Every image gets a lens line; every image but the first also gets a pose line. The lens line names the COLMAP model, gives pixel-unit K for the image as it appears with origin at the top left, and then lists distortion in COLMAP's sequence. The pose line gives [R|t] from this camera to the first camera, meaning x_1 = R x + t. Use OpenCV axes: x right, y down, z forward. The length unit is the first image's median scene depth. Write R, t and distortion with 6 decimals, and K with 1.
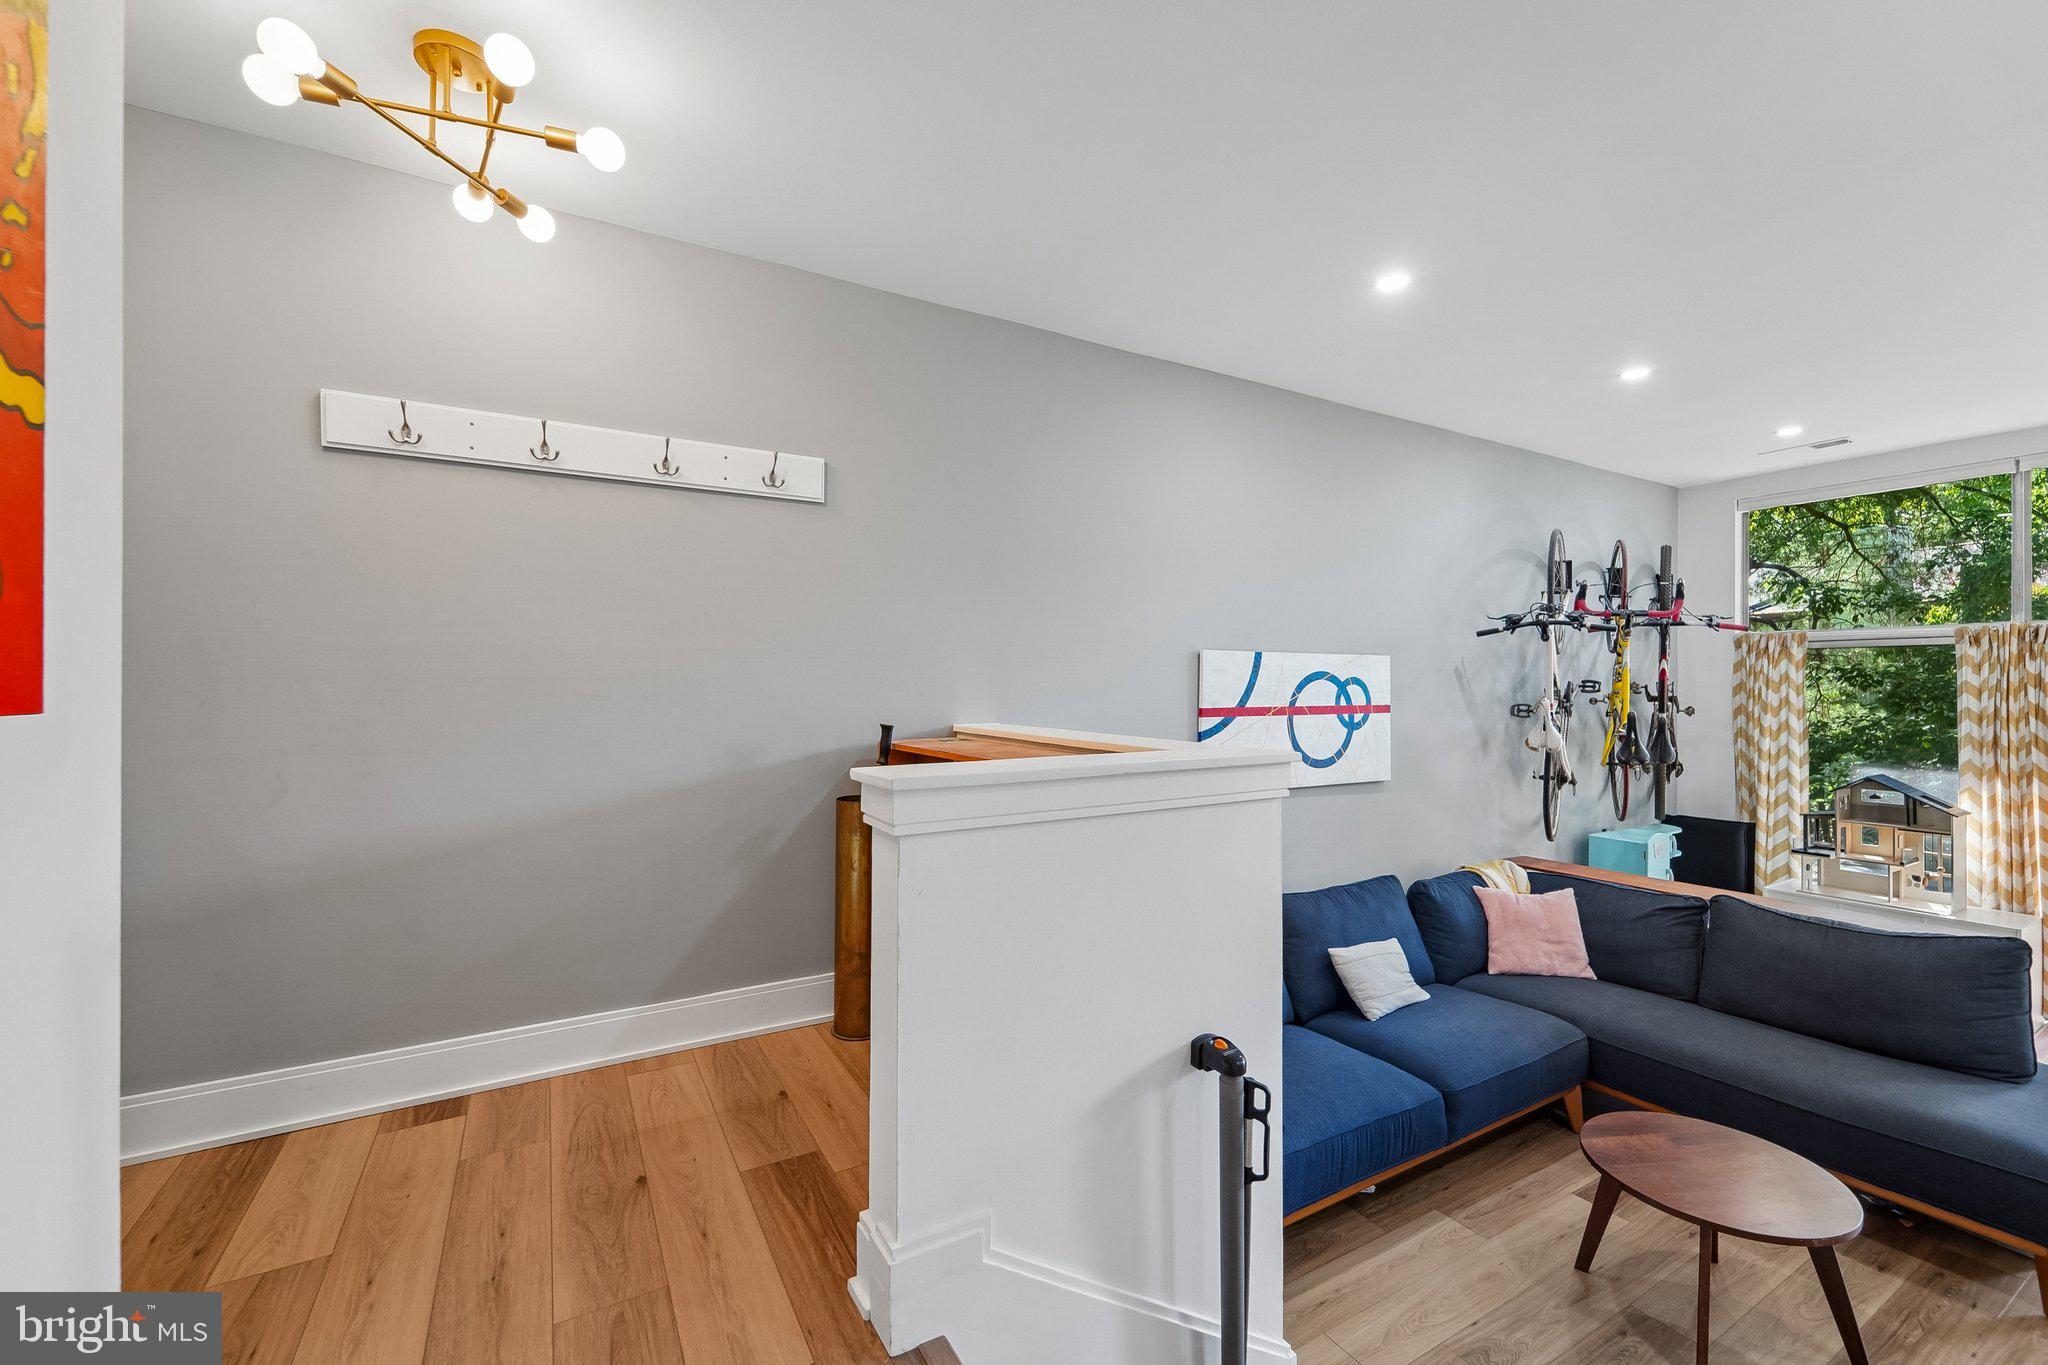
lens RADIAL K [[840.6, 0, 1028.8], [0, 840.6, 681.0], [0, 0, 1]] dist [0.002931, -0.002418]
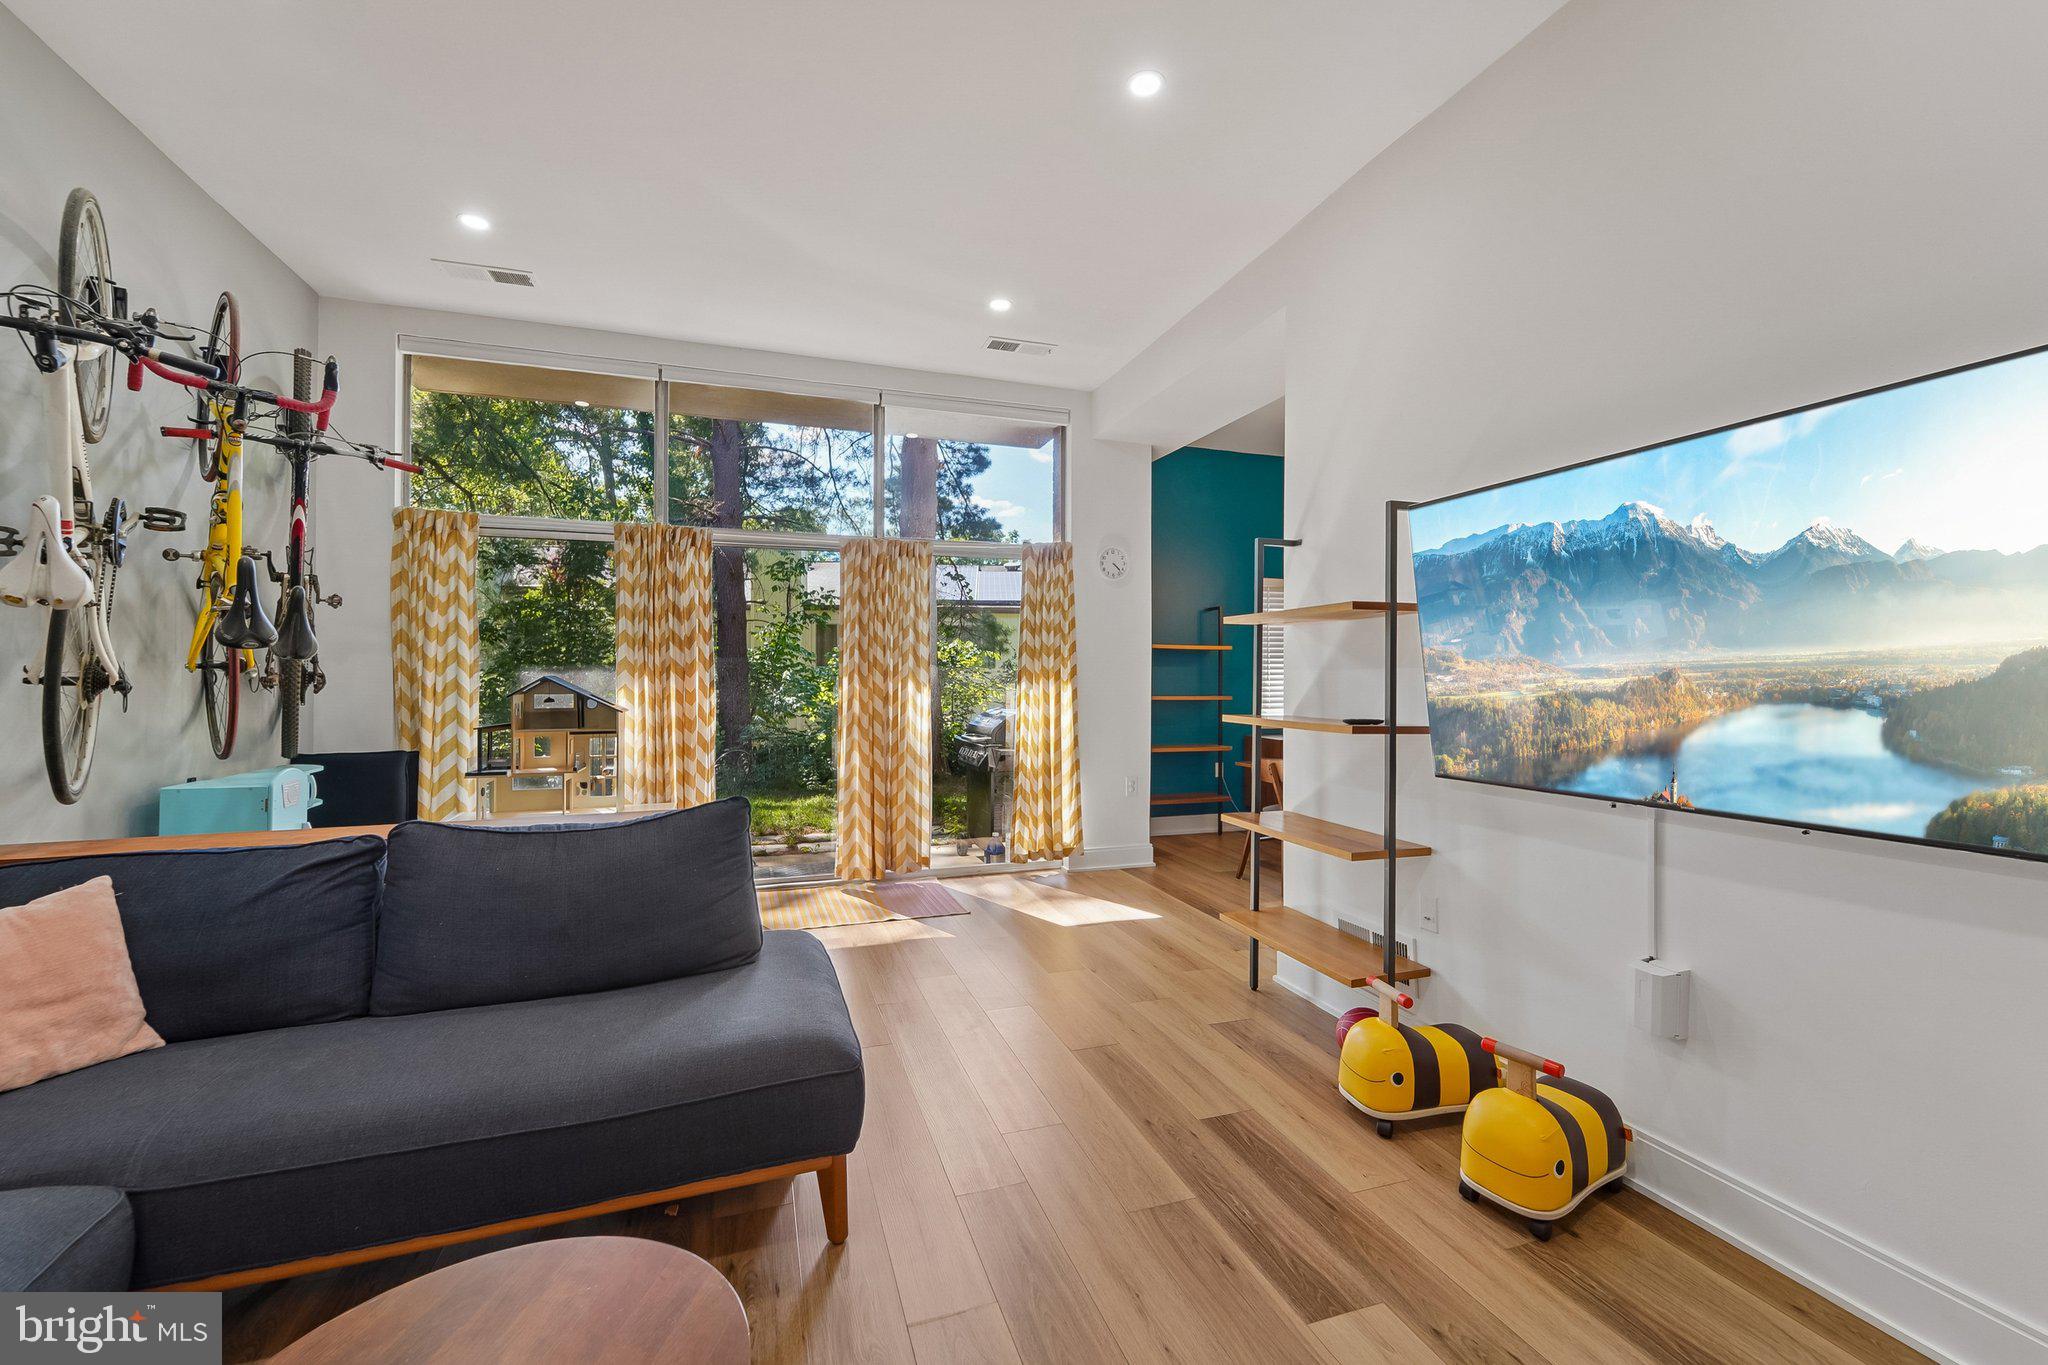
lens RADIAL K [[840.6, 0, 1034.1], [0, 840.6, 670.7], [0, 0, 1]] dist [0.002931, -0.002418]
pose [[0.190740, 0.006544, 0.981619, 0.242405], [-0.002937, 0.999977, -0.006096, 0.115614], [-0.981636, -0.001720, 0.190755, 0.342868]]
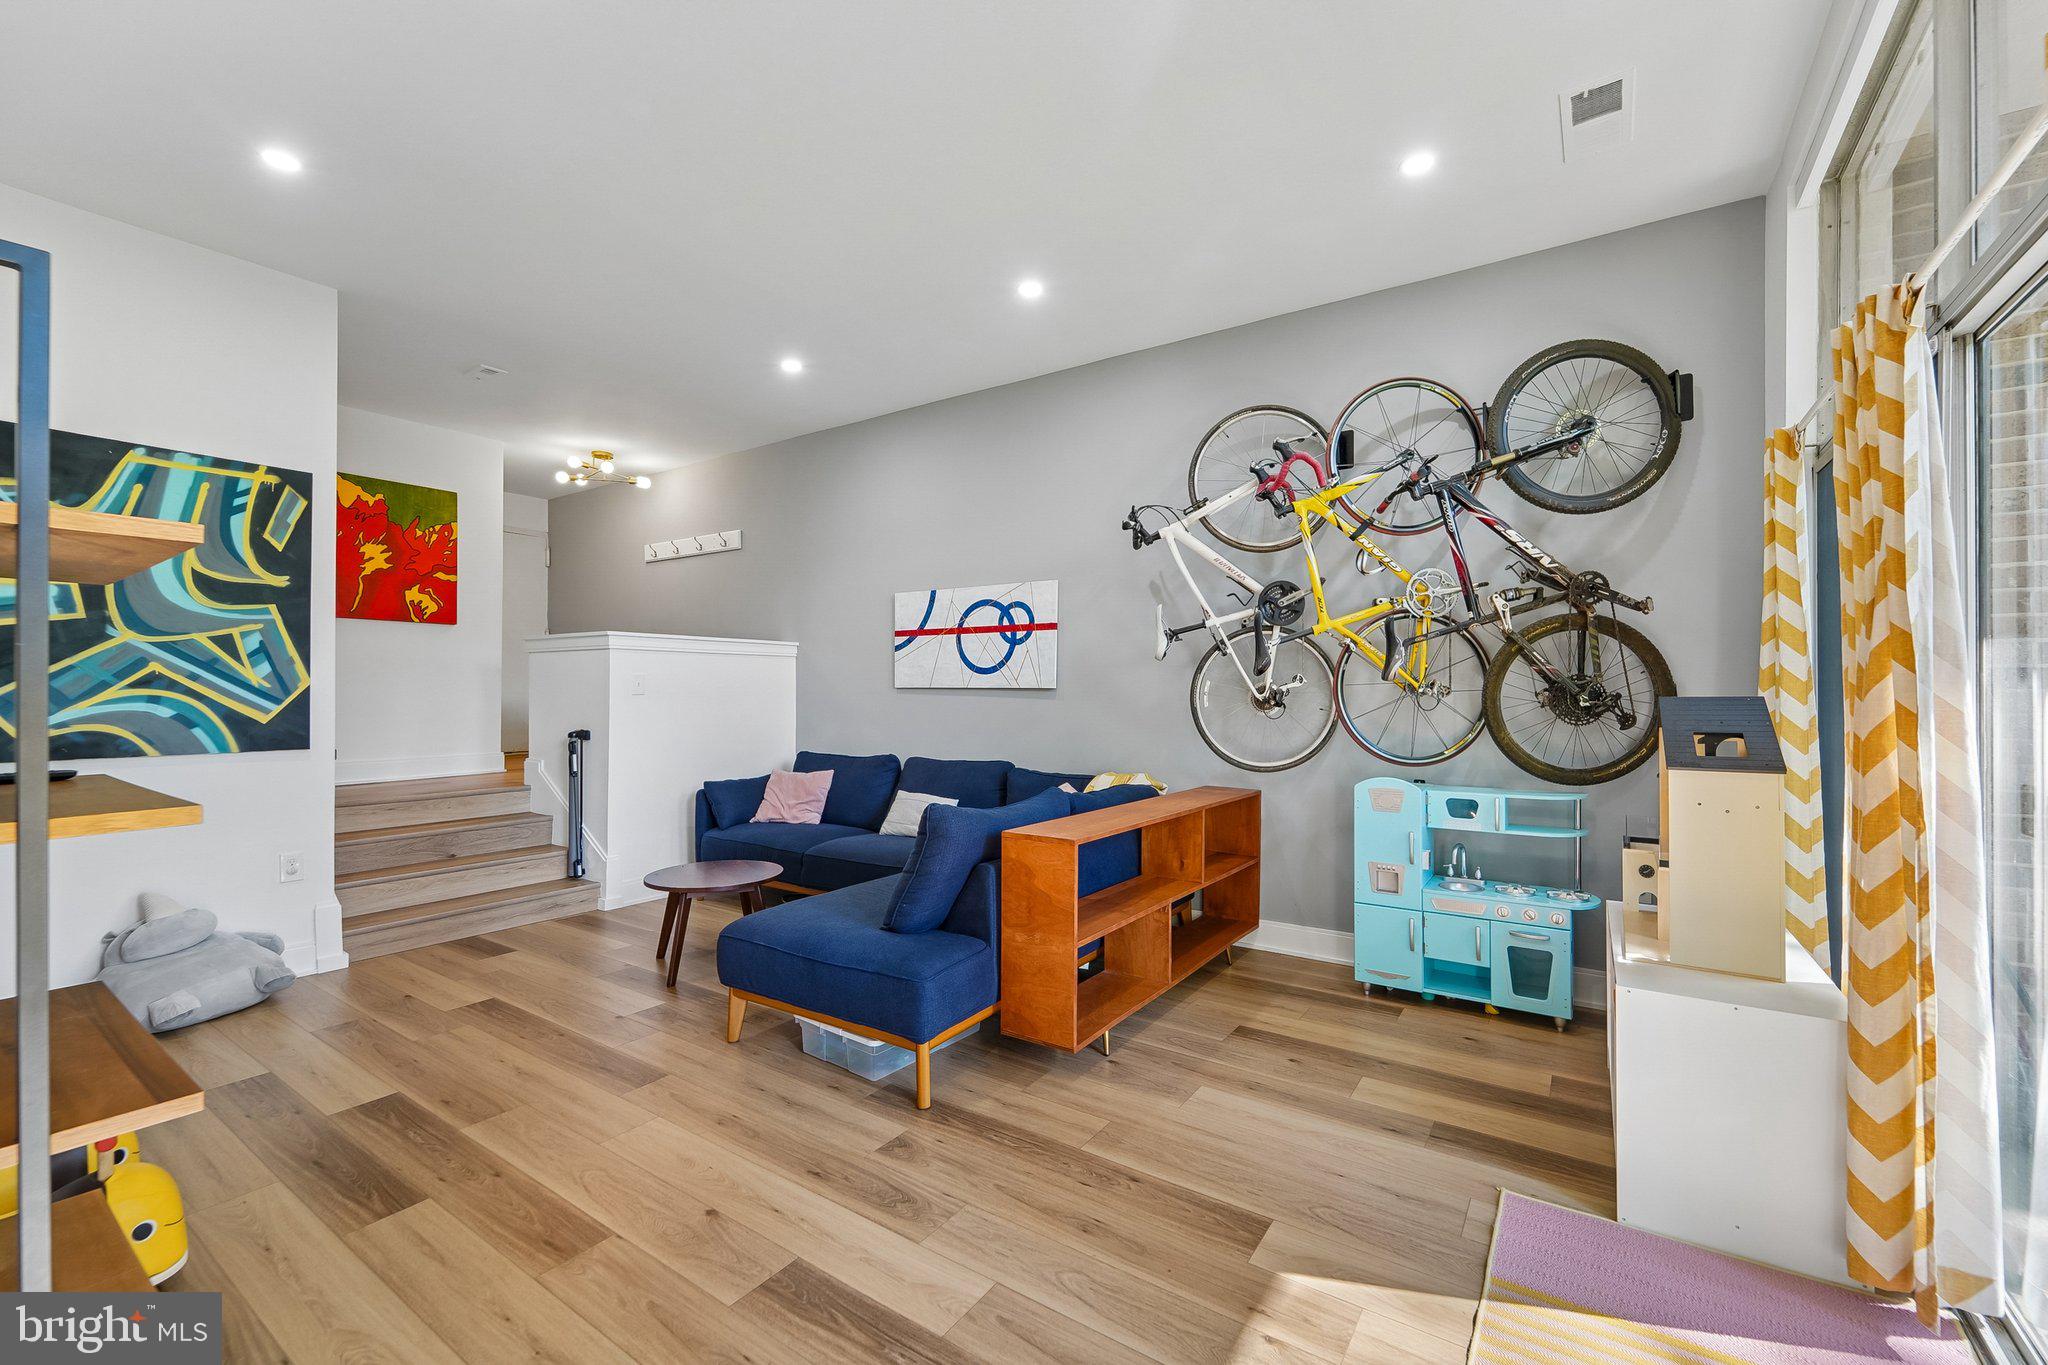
lens RADIAL K [[840.6, 0, 1022.7], [0, 840.6, 675.5], [0, 0, 1]] dist [0.002931, -0.002418]
pose [[0.424384, -0.017588, -0.905312, 1.337951], [-0.000576, 0.999806, -0.019694, 0.113580], [0.905482, 0.008879, 0.424291, 0.438554]]
